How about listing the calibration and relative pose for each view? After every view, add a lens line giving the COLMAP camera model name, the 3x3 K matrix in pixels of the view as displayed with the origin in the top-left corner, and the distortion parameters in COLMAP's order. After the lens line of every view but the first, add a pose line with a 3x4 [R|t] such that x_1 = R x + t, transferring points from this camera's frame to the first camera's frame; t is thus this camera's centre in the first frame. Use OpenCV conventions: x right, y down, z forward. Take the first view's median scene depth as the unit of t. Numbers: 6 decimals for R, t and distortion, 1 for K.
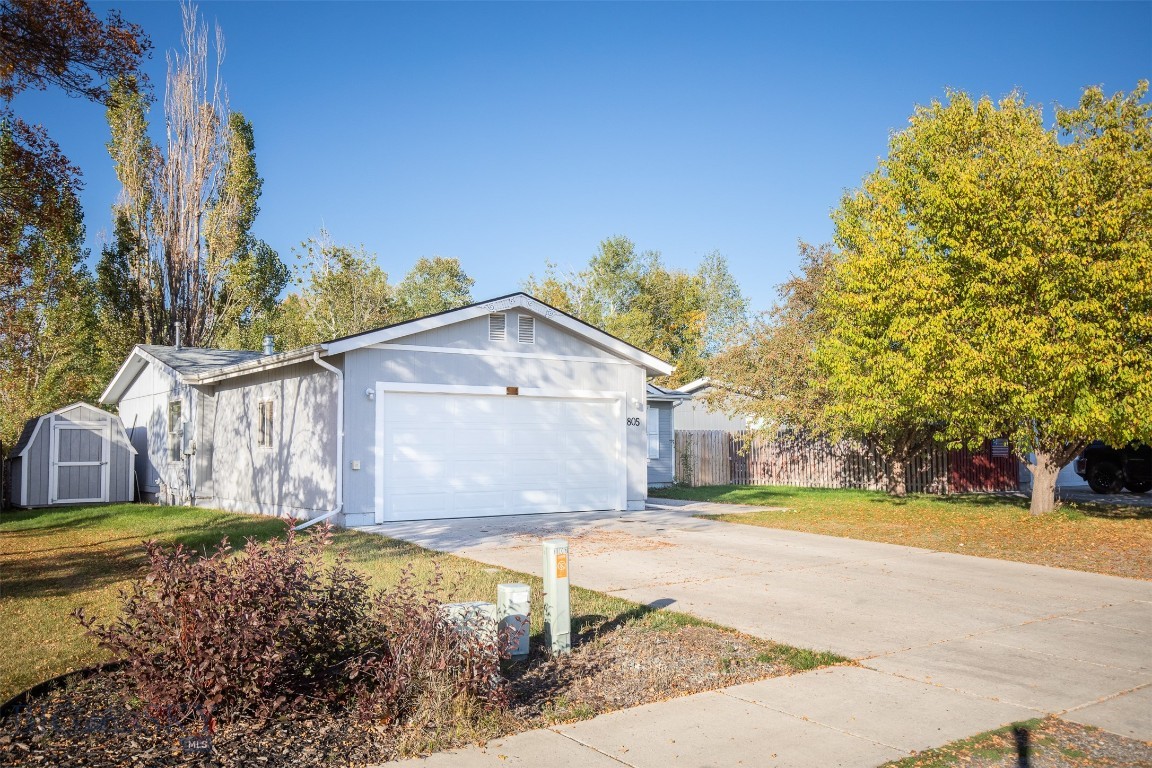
lens RADIAL K [[929.7, 0, 576.0], [0, 929.7, 384.0], [0, 0, 1]] dist [0.008254, 0.001157]
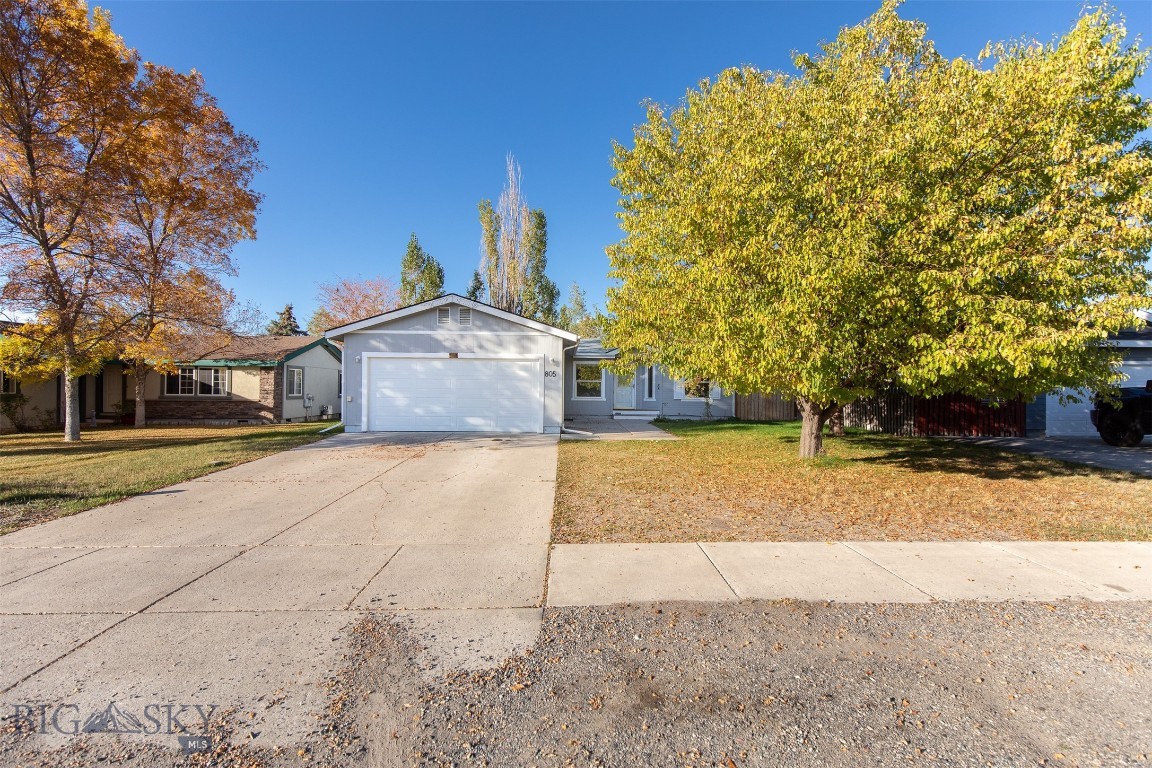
lens RADIAL K [[517.6, 0, 575.3], [0, 517.6, 387.5], [0, 0, 1]] dist [0.002321, 0.000832]
pose [[0.833993, 0.009486, -0.551694, 0.587914], [0.025625, 0.998108, 0.055898, 0.017909], [0.551180, -0.060756, 0.832172, 0.351657]]
